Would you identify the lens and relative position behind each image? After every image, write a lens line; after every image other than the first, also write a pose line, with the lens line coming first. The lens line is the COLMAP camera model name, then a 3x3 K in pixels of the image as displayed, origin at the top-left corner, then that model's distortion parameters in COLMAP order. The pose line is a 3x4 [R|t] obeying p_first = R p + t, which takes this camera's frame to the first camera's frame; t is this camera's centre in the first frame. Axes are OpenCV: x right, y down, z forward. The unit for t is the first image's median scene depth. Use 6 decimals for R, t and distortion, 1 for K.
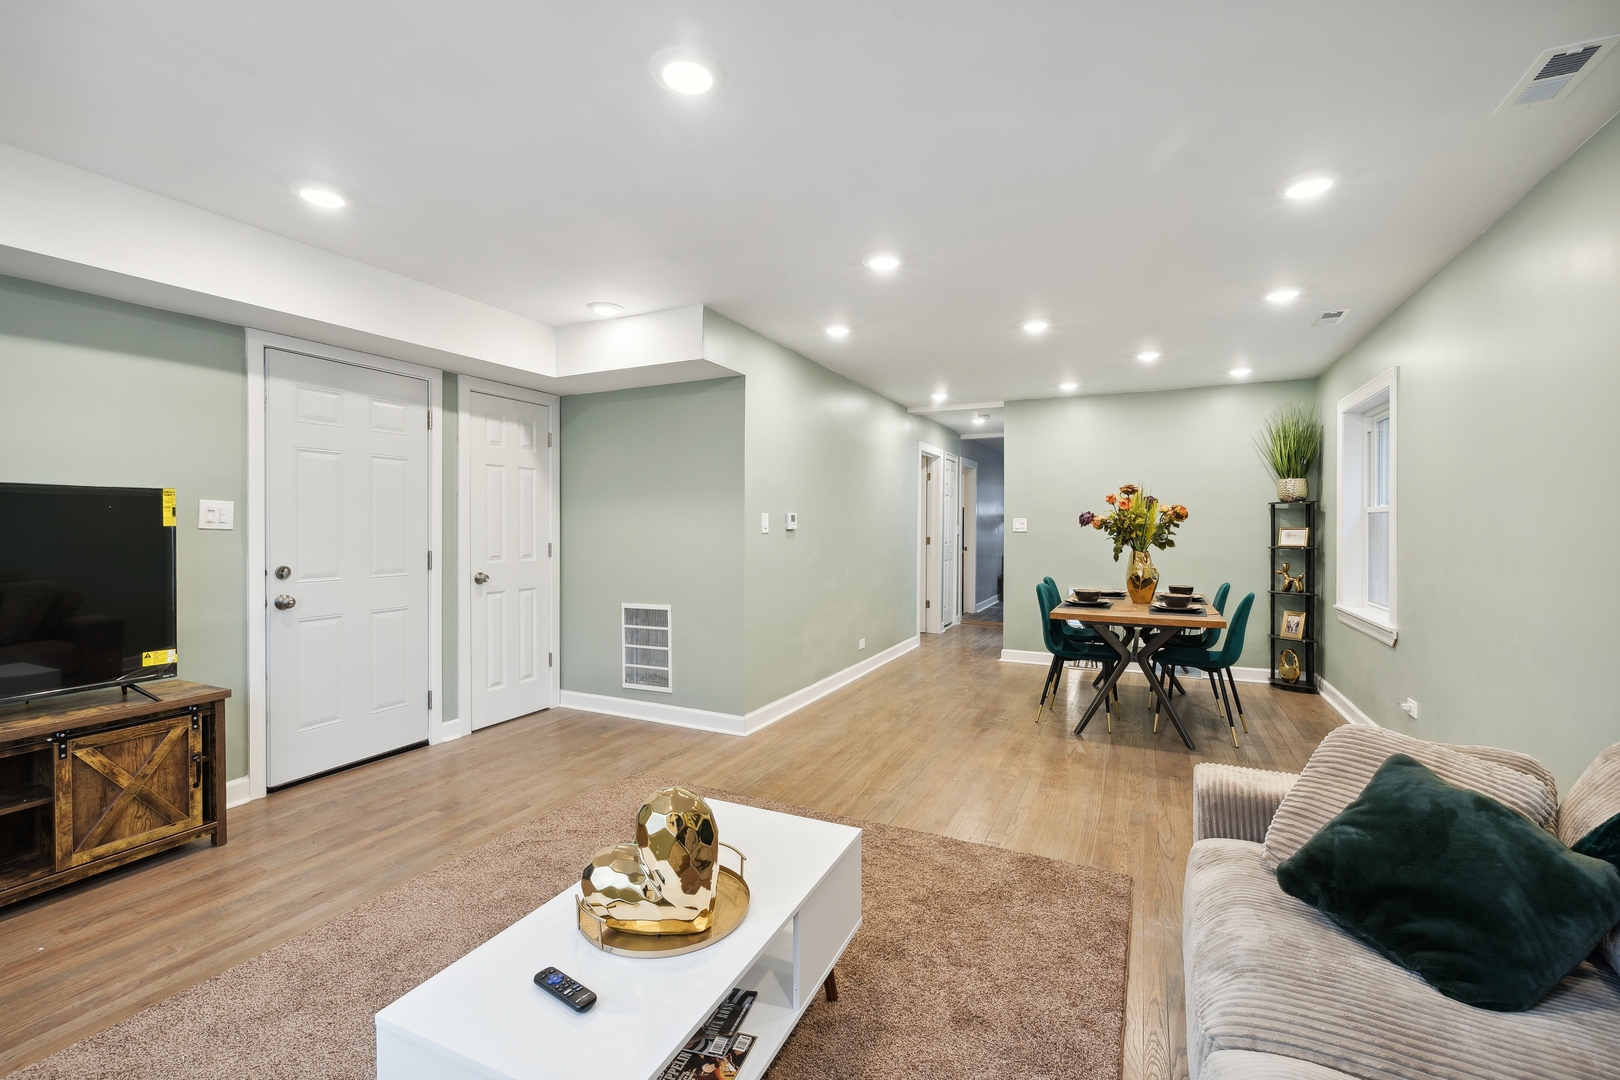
lens RADIAL K [[704.4, 0, 802.0], [0, 704.4, 536.5], [0, 0, 1]] dist [-0.000459, 0.000075]
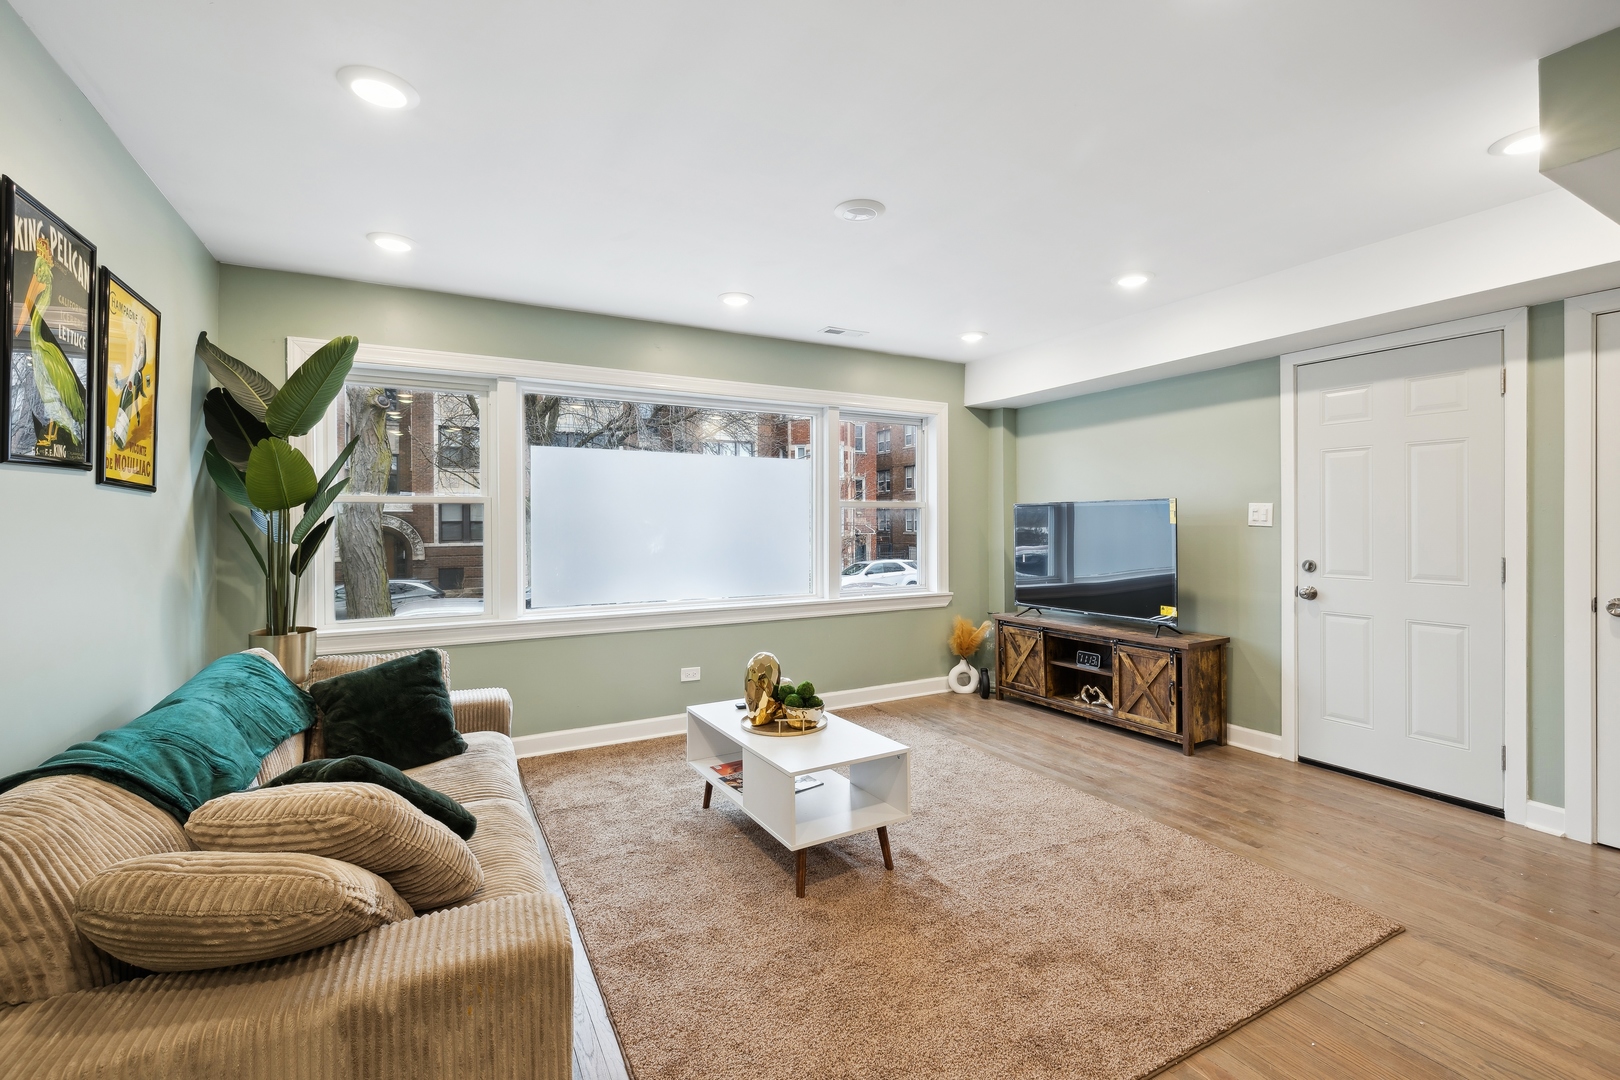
lens RADIAL K [[704.4, 0, 807.2], [0, 704.4, 524.2], [0, 0, 1]] dist [-0.000459, 0.000075]
pose [[-0.585497, -0.002288, -0.810671, 0.642734], [-0.015477, 0.999845, 0.008356, -0.011868], [0.810527, 0.017439, -0.585442, 1.061012]]
